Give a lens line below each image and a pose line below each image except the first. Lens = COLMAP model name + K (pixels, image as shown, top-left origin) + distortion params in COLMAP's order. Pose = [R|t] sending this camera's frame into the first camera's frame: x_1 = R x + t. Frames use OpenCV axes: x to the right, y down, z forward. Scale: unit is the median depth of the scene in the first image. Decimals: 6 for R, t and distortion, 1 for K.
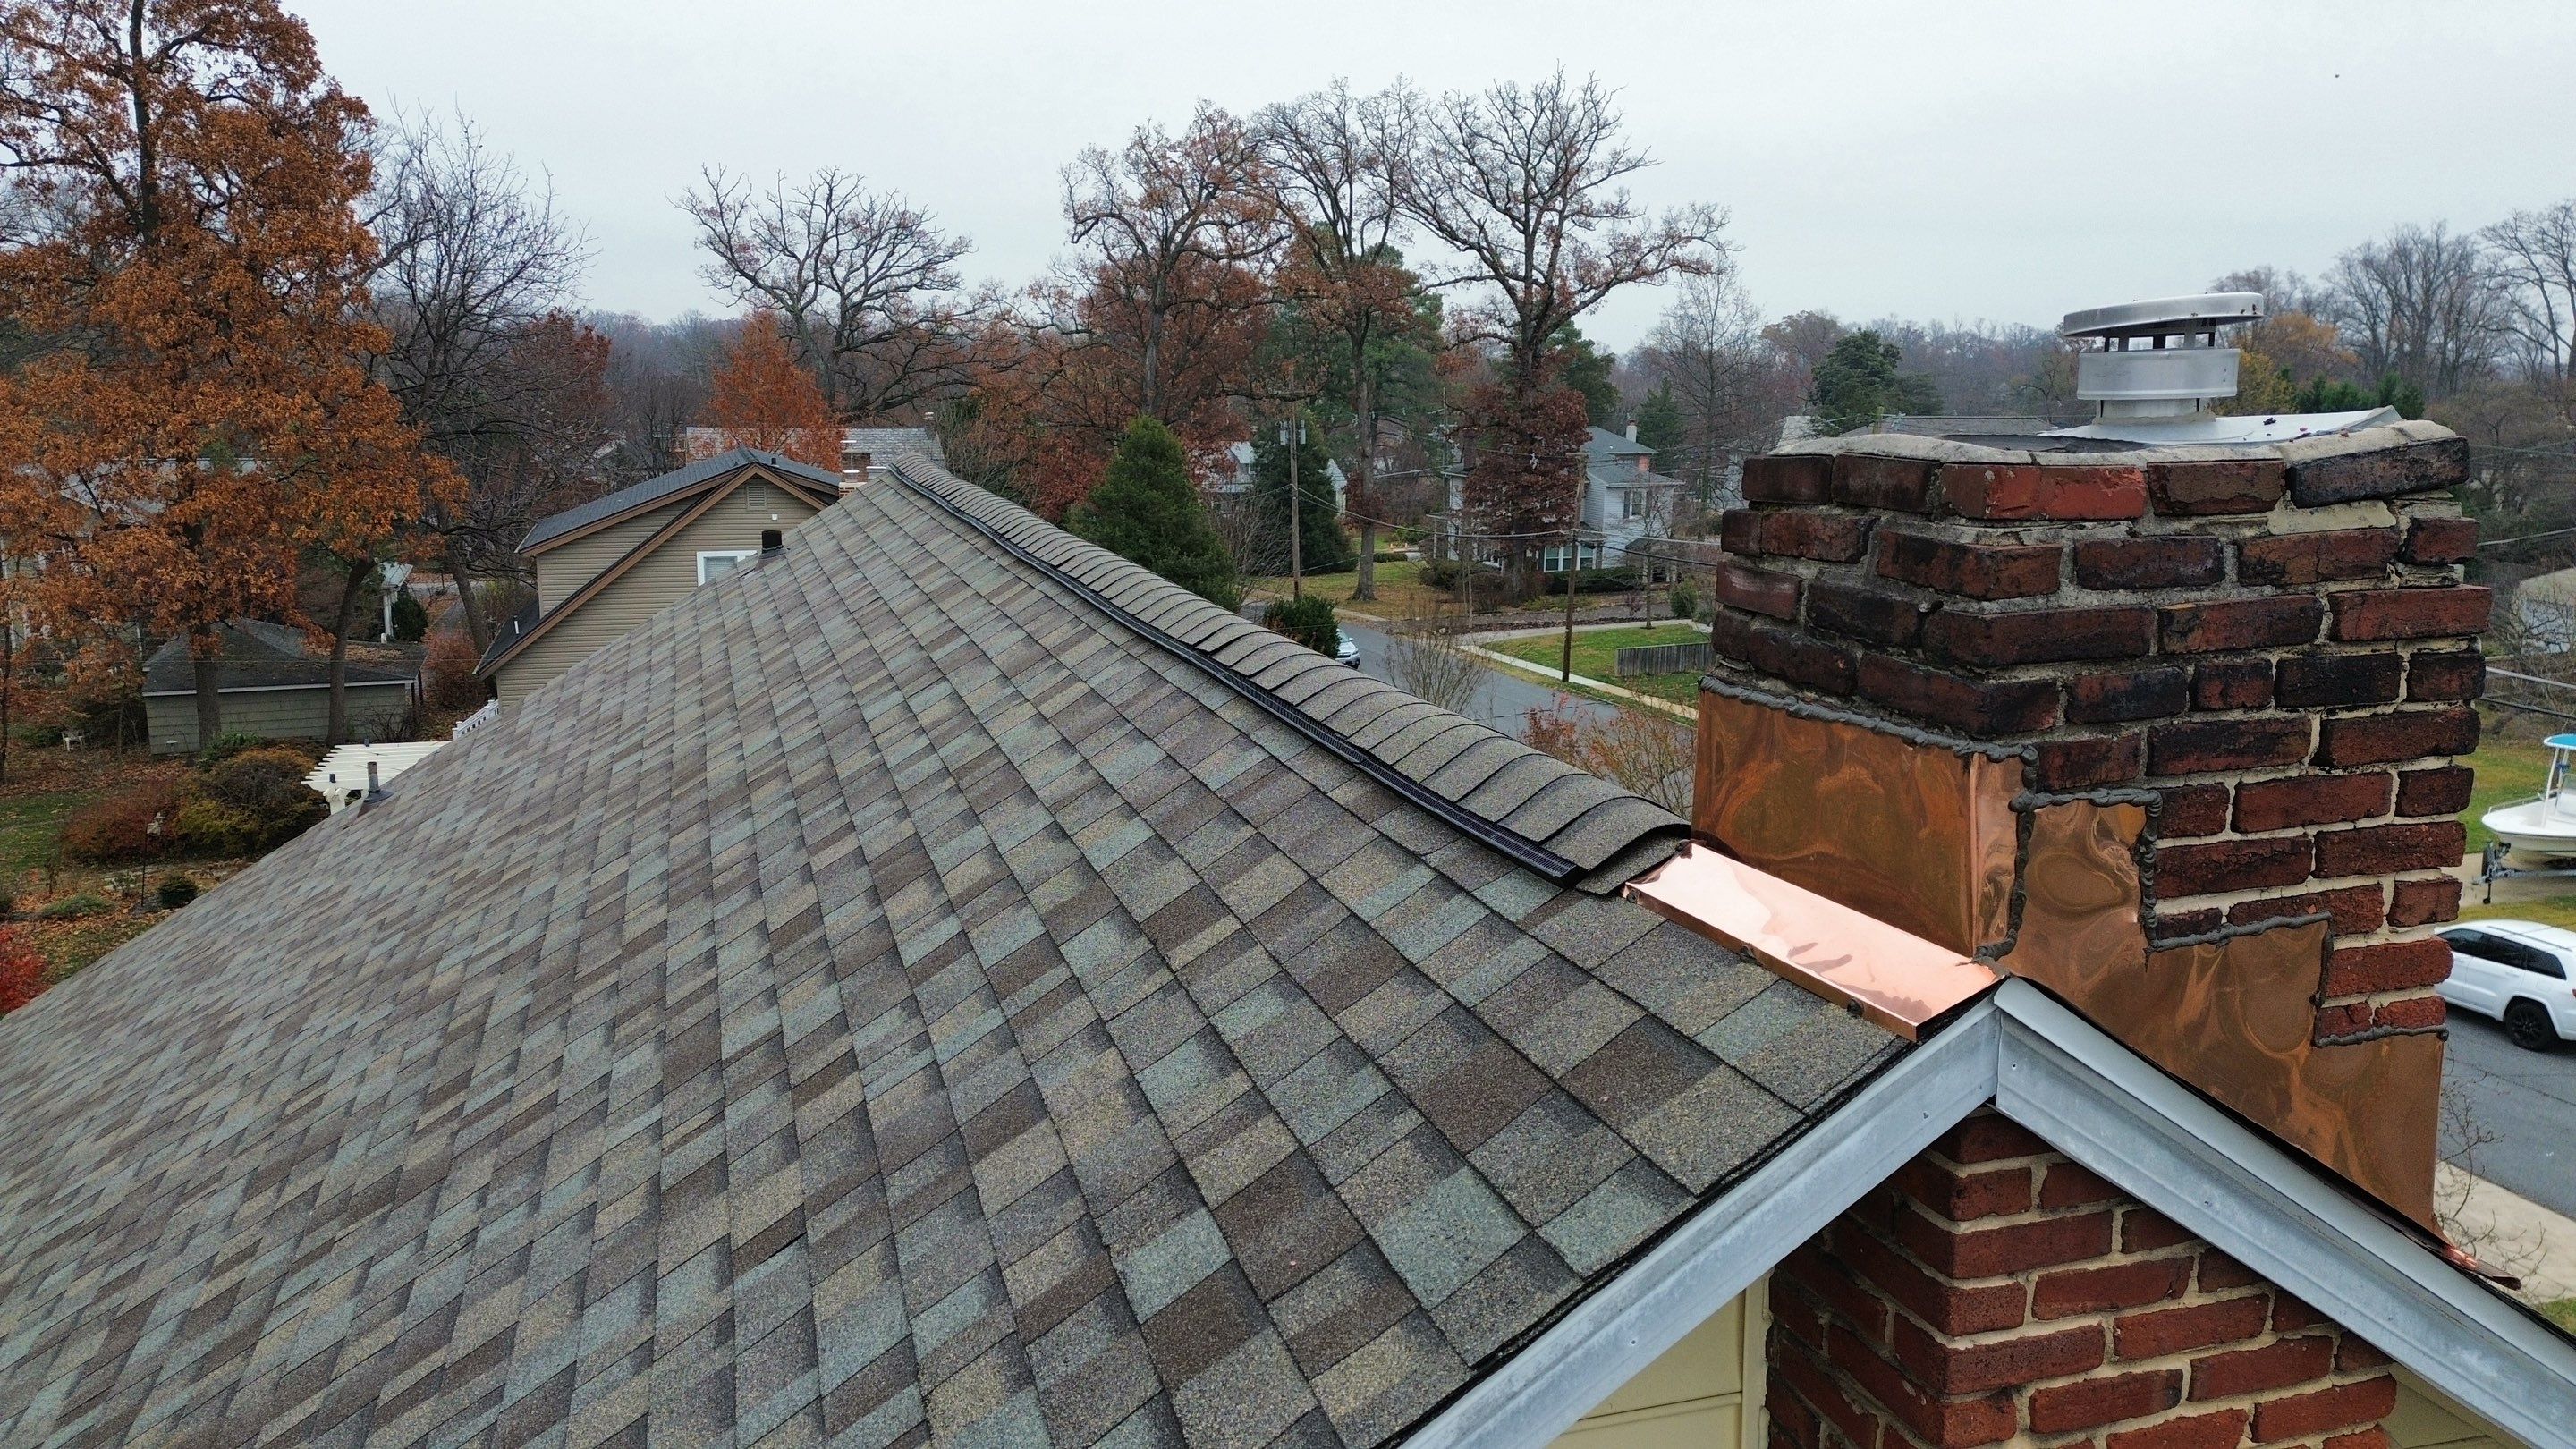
lens RADIAL K [[1816.1, 0, 1272.7], [0, 1816.1, 718.1], [0, 0, 1]] dist [0.051516, -0.034531]
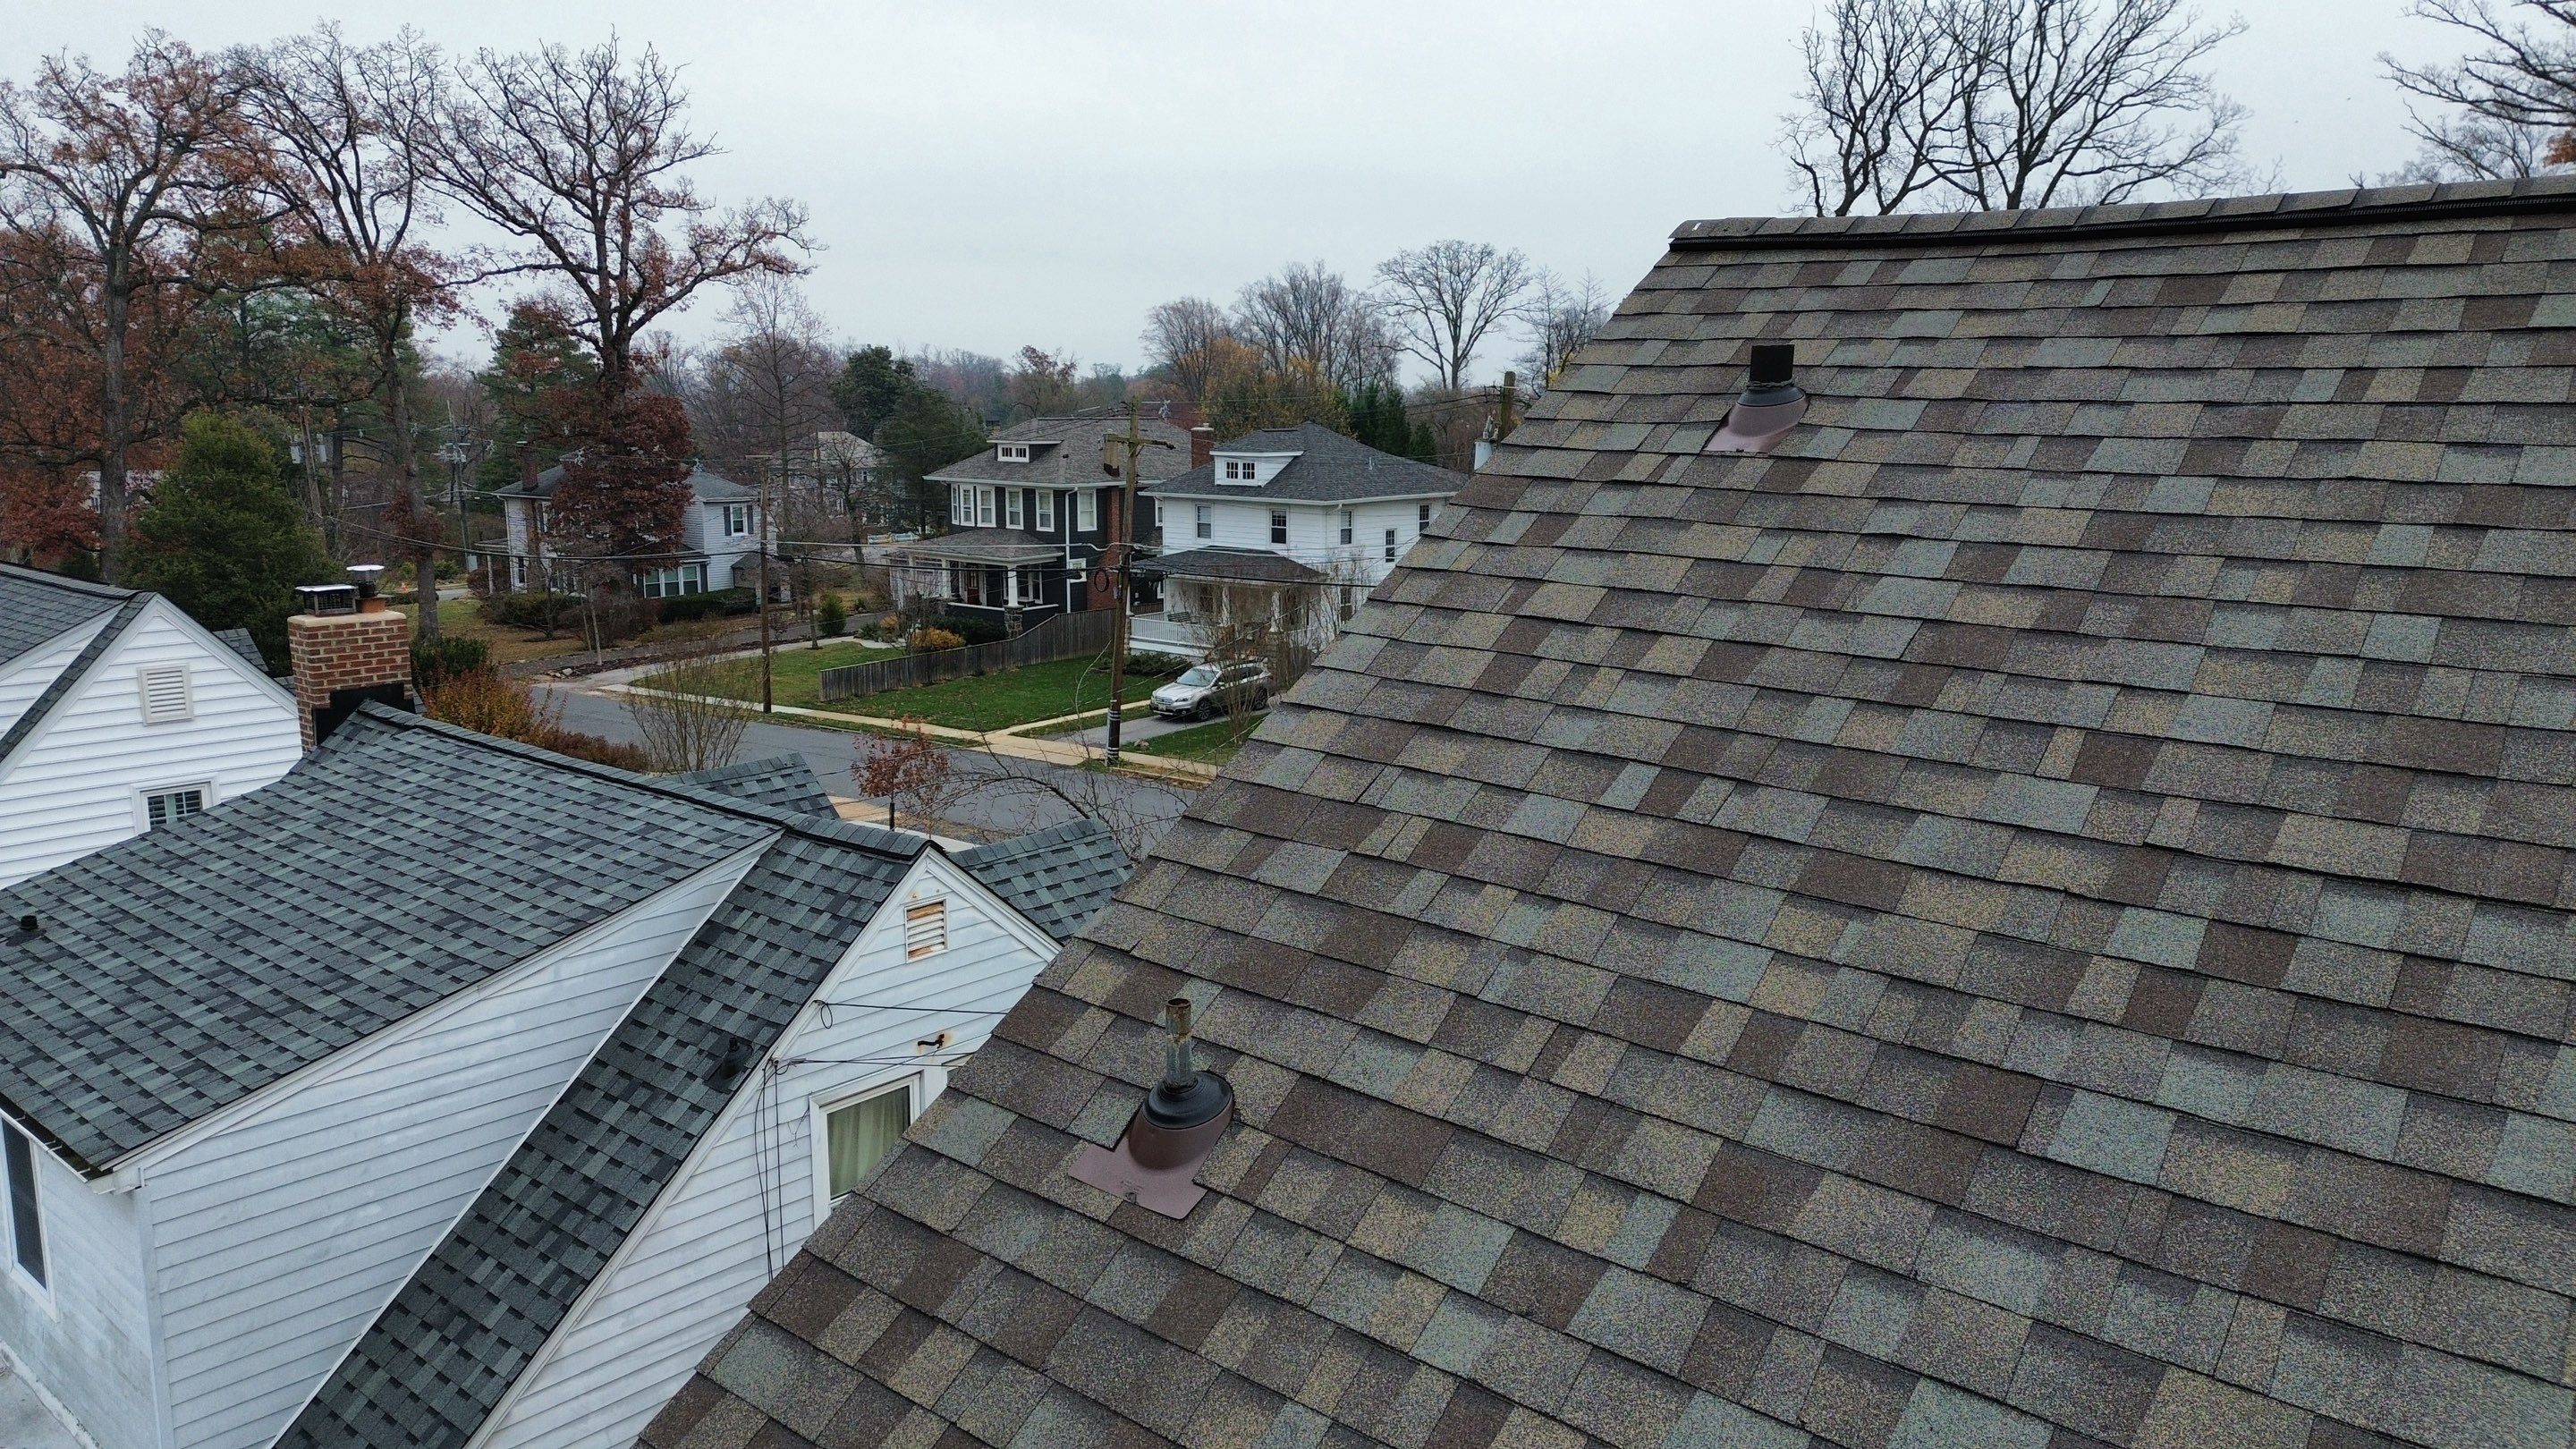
lens RADIAL K [[1816.1, 0, 1301.2], [0, 1816.1, 715.2], [0, 0, 1]] dist [0.051516, -0.034531]
pose [[0.851108, -0.101188, 0.515147, -0.049975], [0.107713, 0.994032, 0.017294, -0.003983], [-0.513823, 0.040769, 0.856927, 0.066028]]
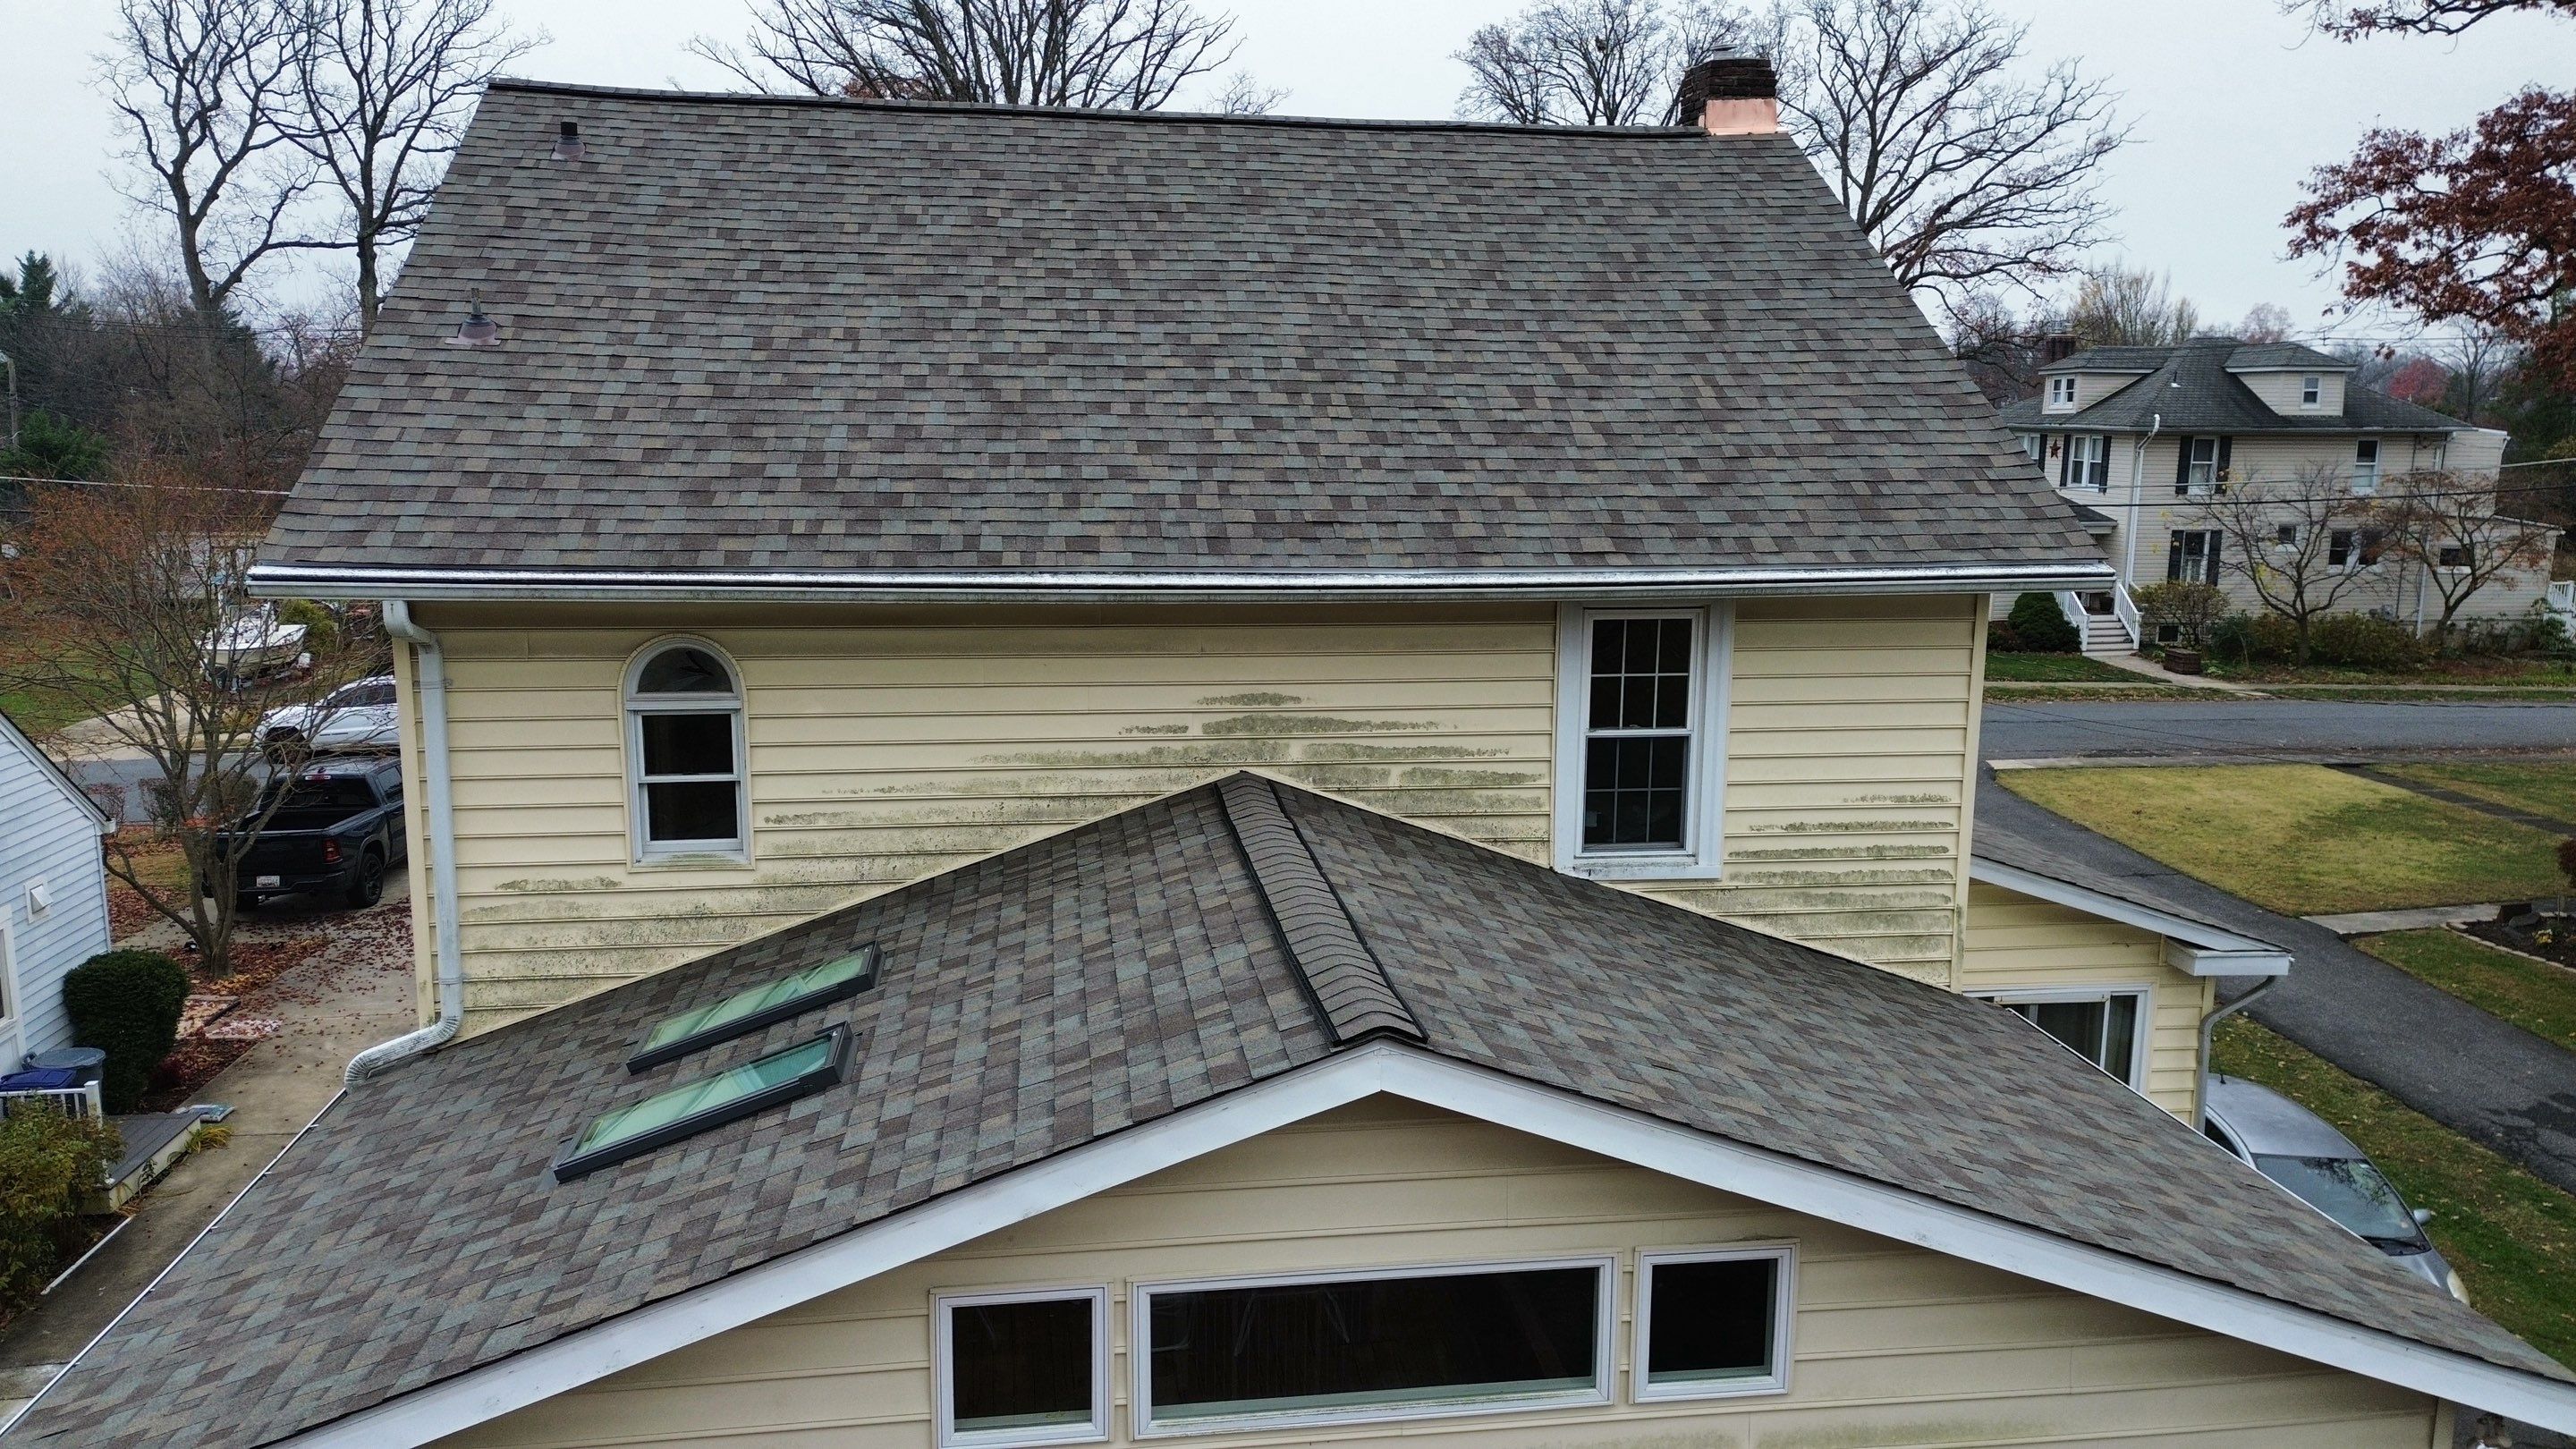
lens RADIAL K [[1816.1, 0, 1304.0], [0, 1816.1, 723.1], [0, 0, 1]] dist [0.051516, -0.034531]
pose [[0.175091, -0.180824, 0.967805, -0.398776], [0.182342, 0.971940, 0.148608, 0.090657], [-0.967520, 0.150451, 0.203149, -0.077241]]
